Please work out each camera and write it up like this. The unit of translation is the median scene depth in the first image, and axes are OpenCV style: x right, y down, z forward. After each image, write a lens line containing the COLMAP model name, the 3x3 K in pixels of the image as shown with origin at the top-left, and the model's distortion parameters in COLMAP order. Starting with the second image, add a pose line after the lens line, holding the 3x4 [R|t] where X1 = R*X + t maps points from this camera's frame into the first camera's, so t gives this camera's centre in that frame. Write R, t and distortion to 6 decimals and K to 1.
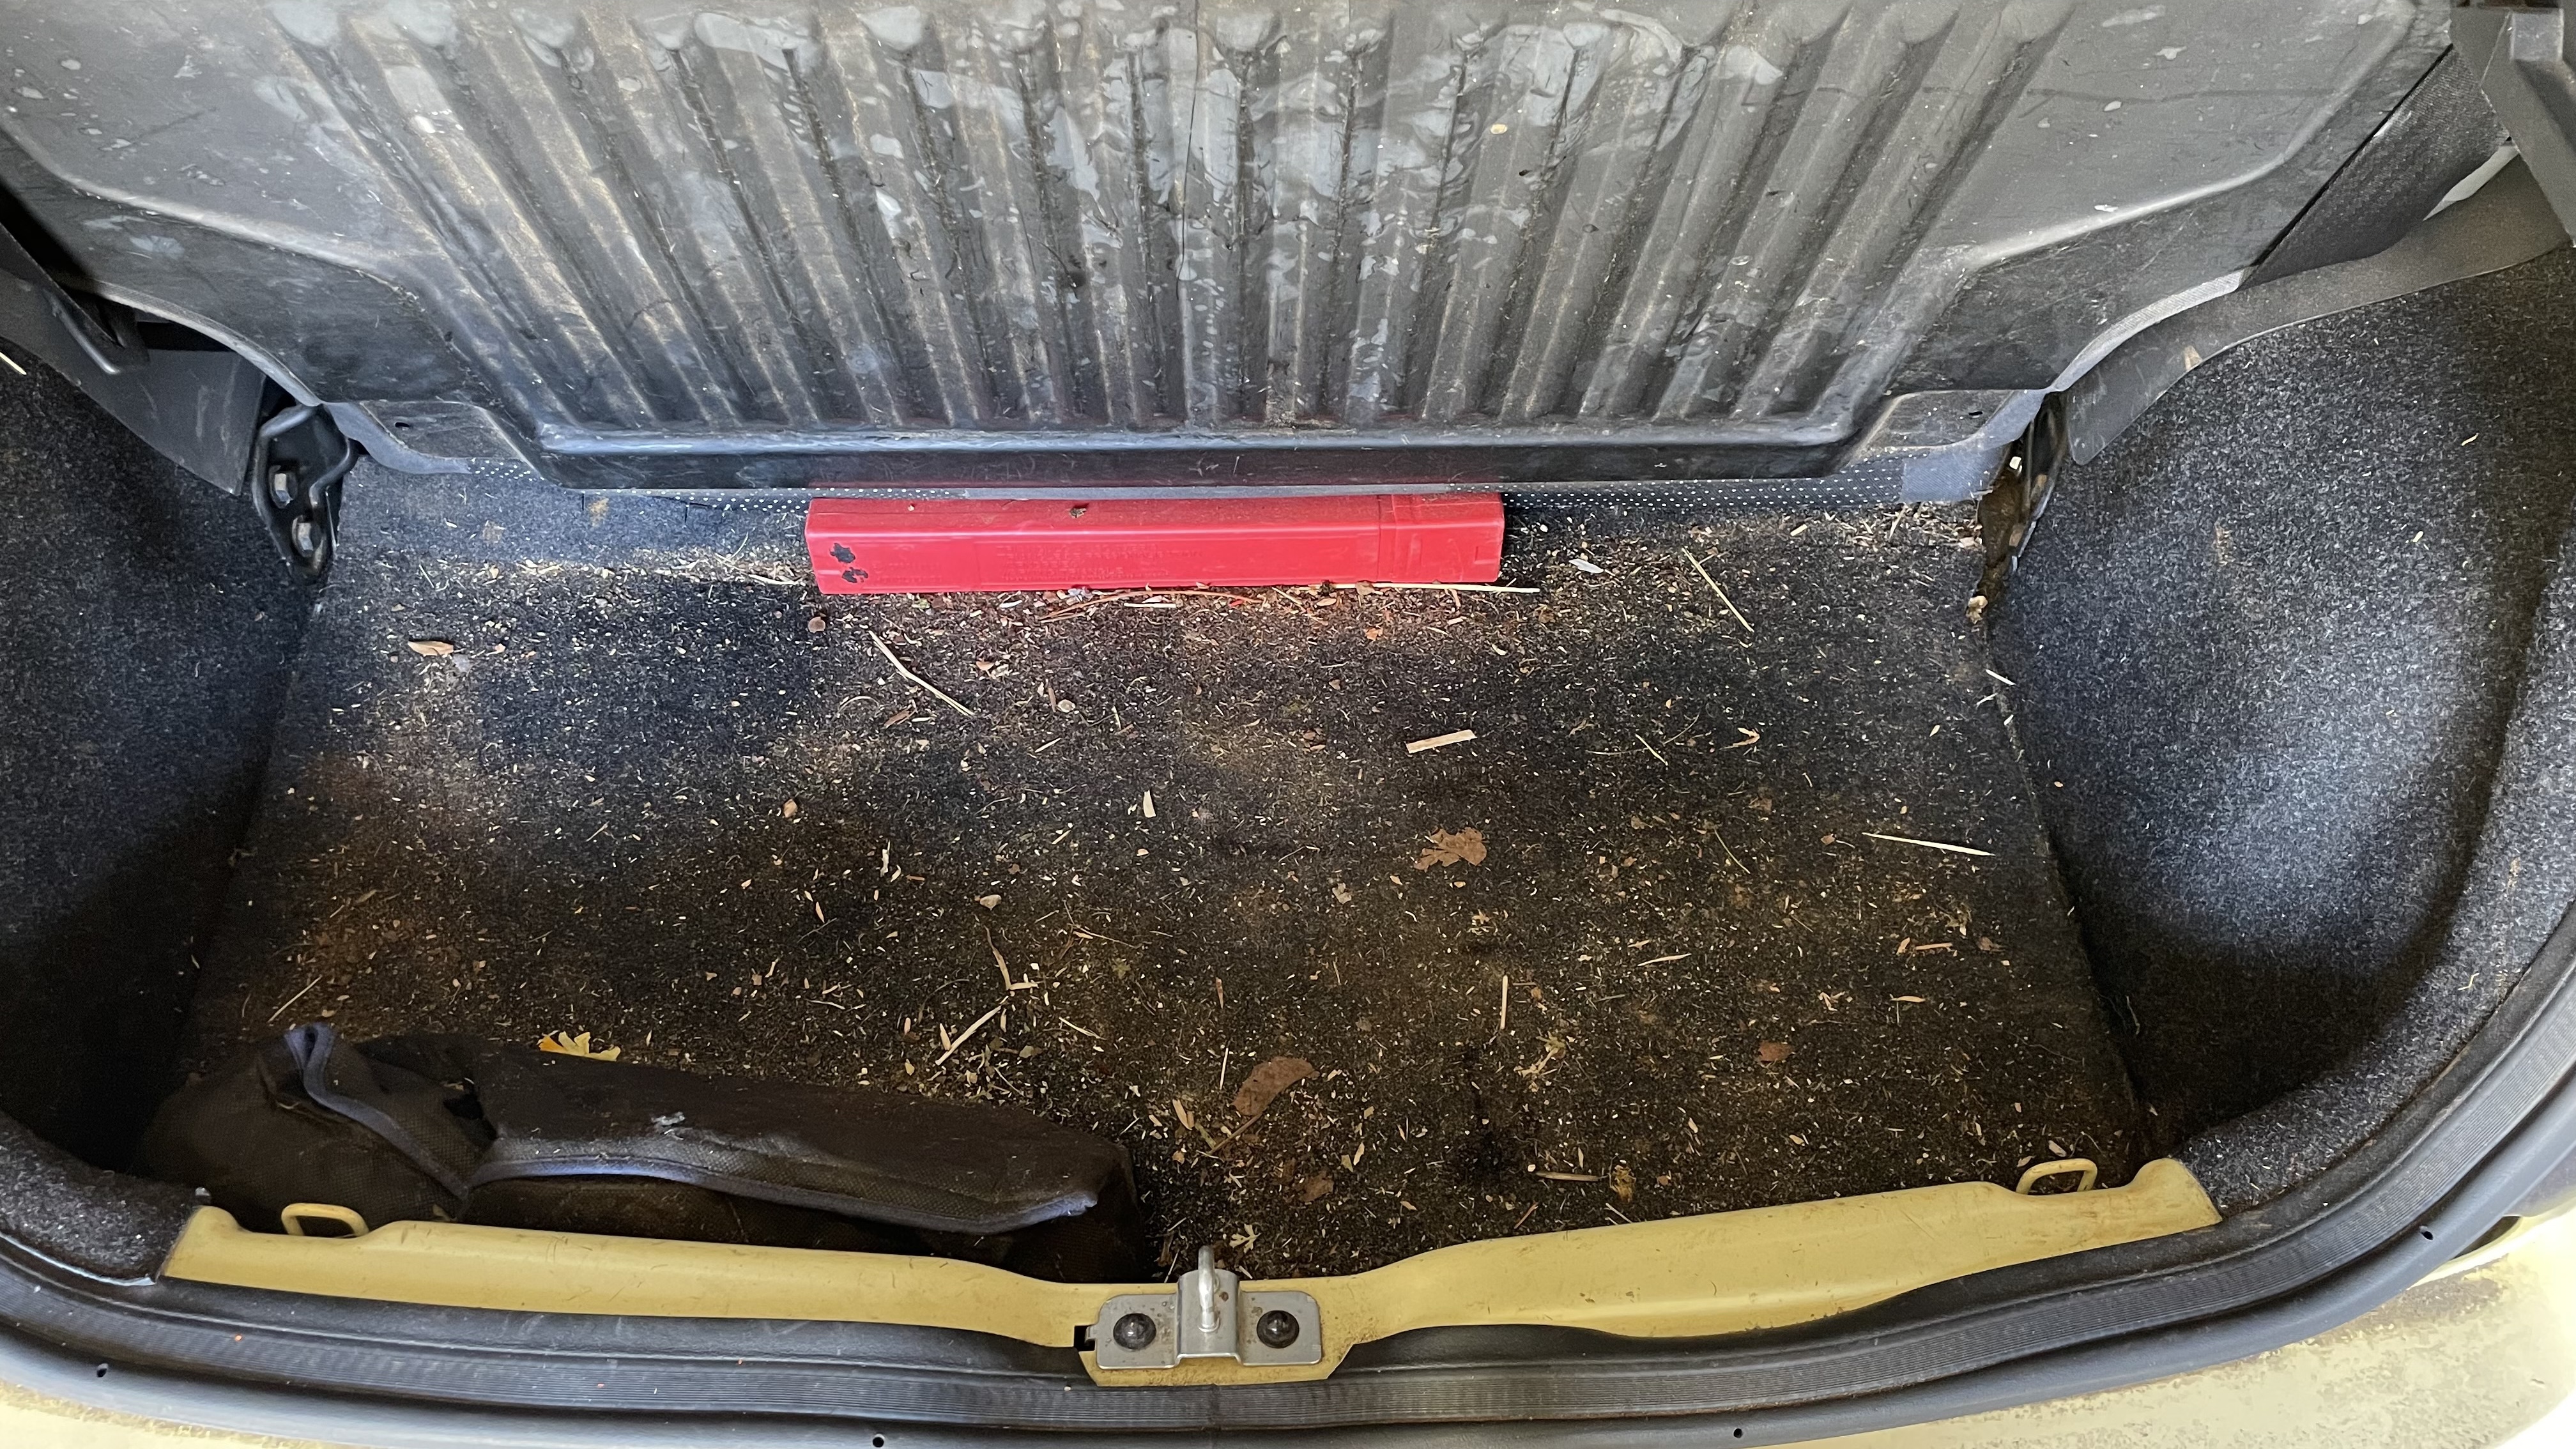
lens RADIAL K [[1642.2, 0, 1289.7], [0, 1642.2, 660.0], [0, 0, 1]] dist [0.051356, -0.073225]
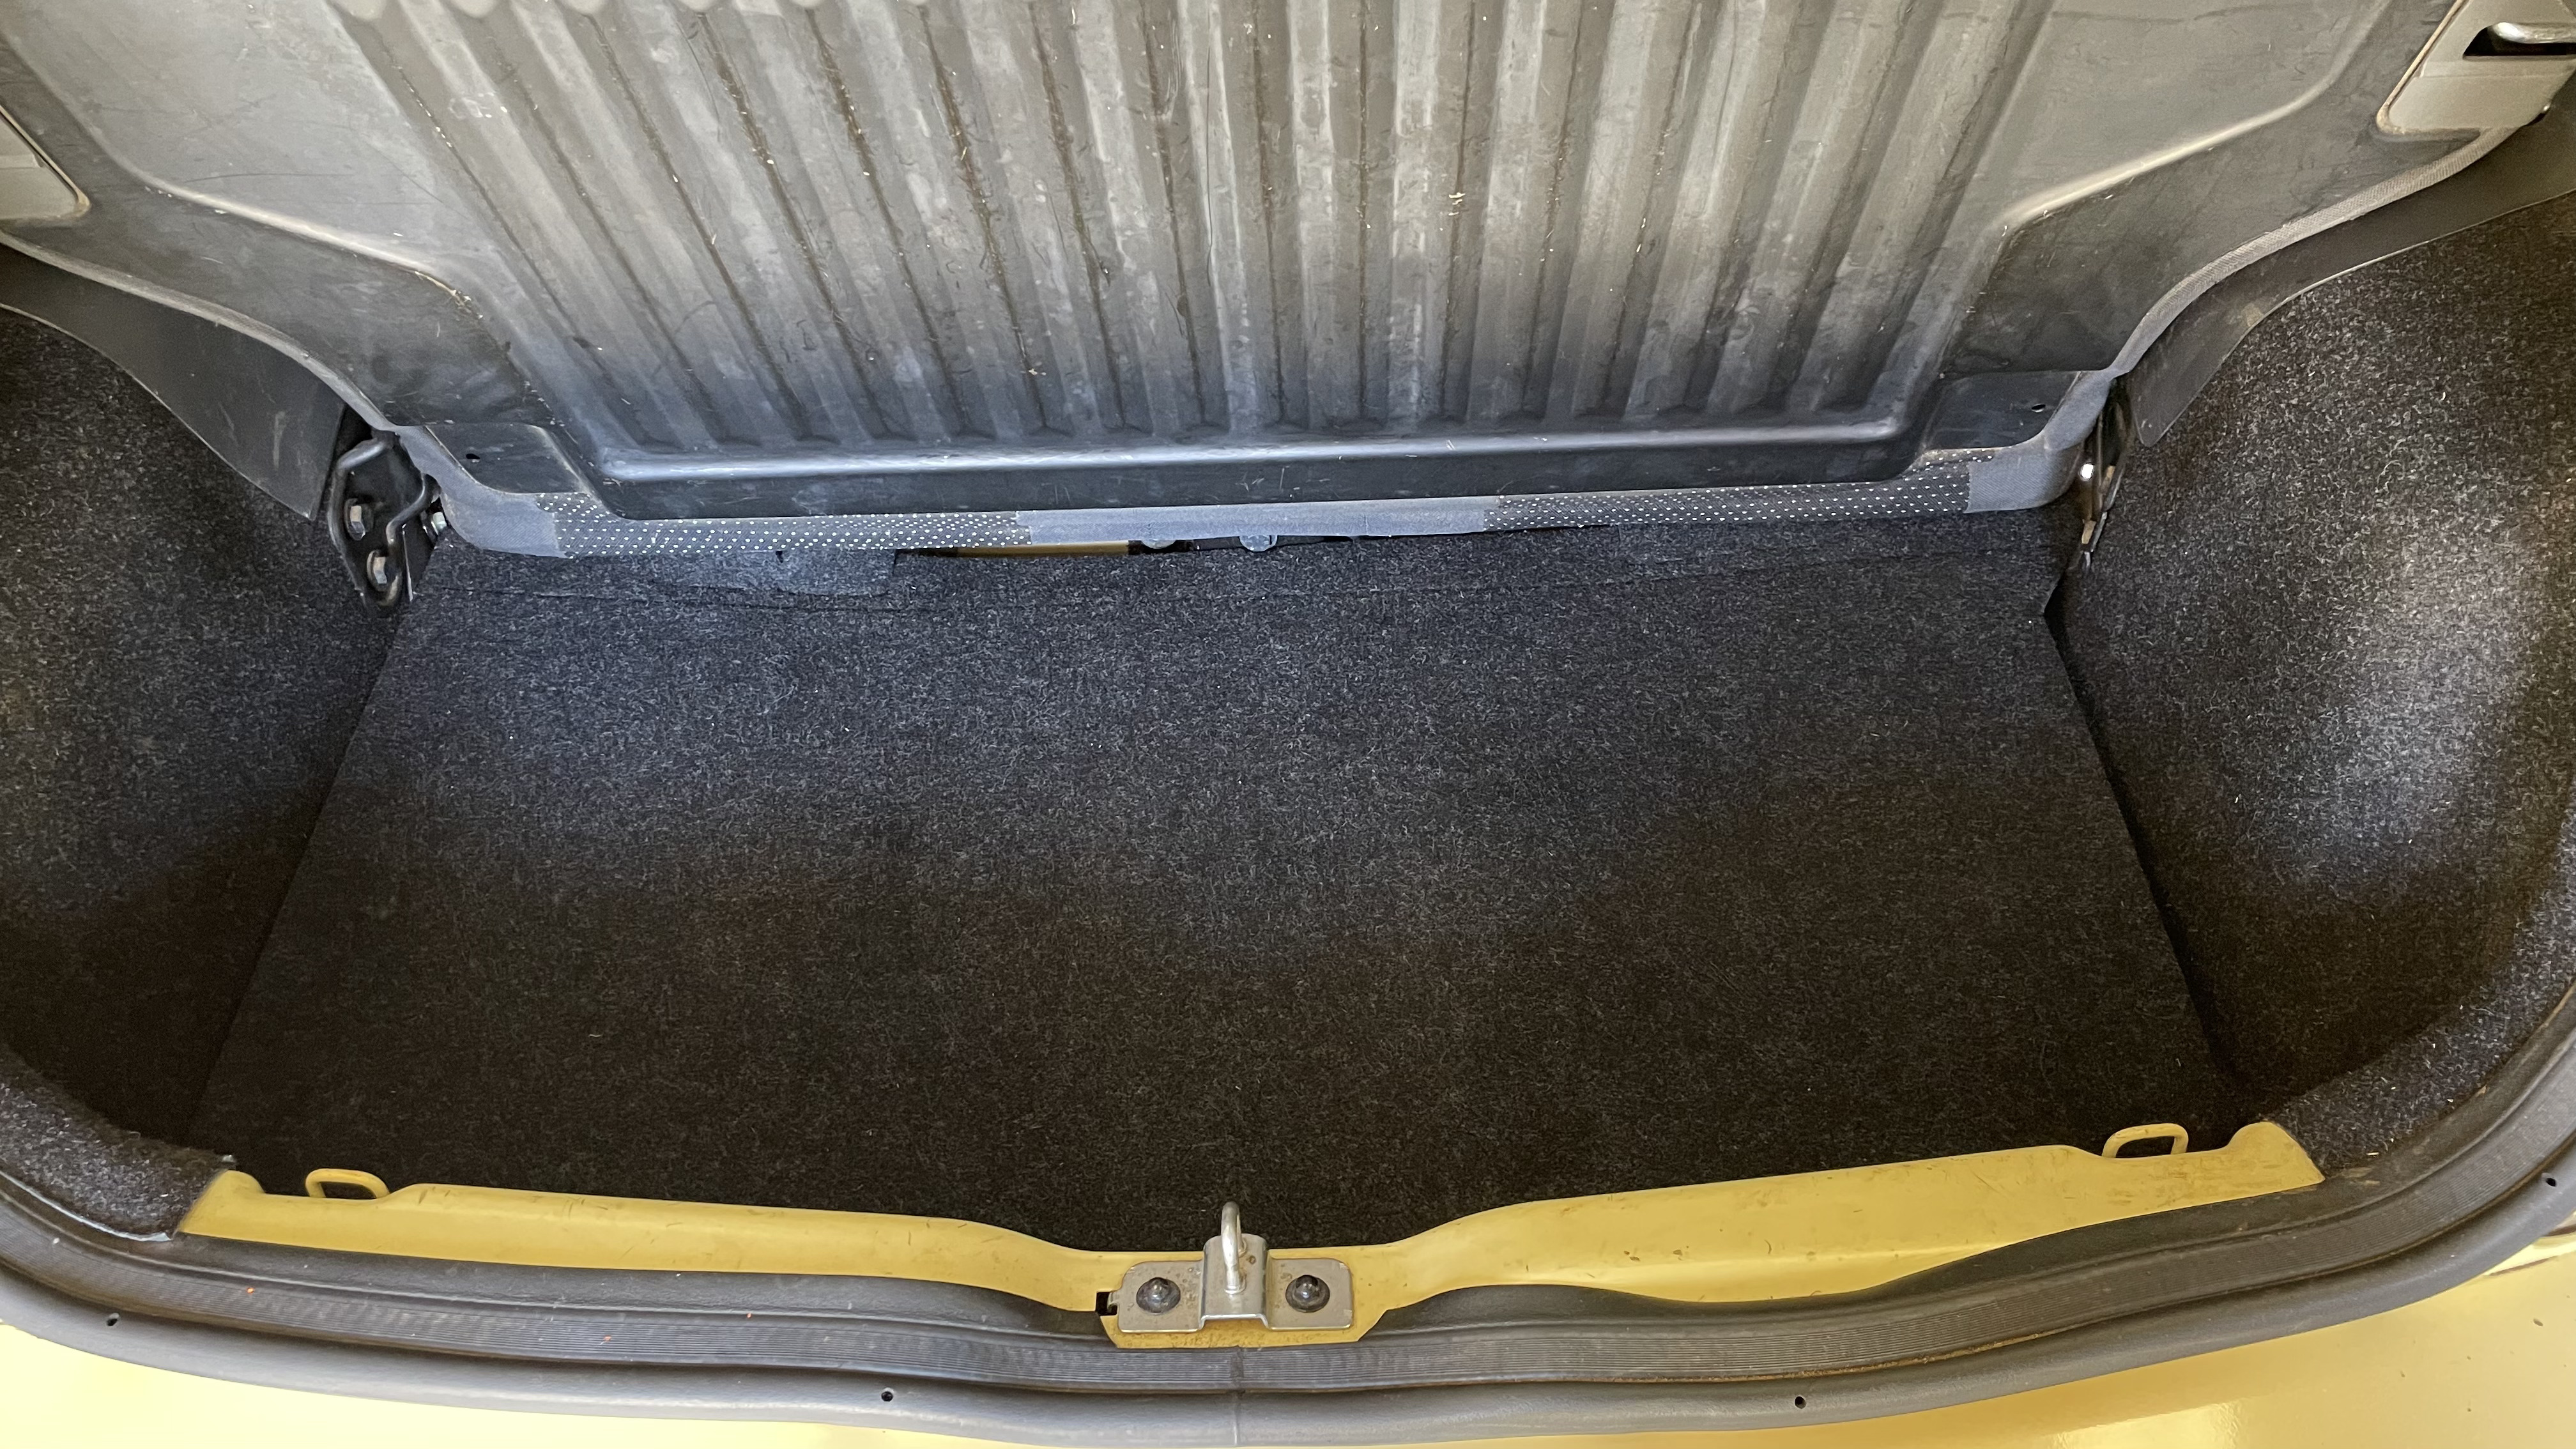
lens RADIAL K [[1642.2, 0, 1289.7], [0, 1642.2, 660.0], [0, 0, 1]] dist [0.051356, -0.073225]
pose [[0.998261, -0.018438, -0.055998, 0.038134], [0.014133, 0.996983, -0.076318, 0.101156], [0.057236, 0.075394, 0.995510, 0.021013]]
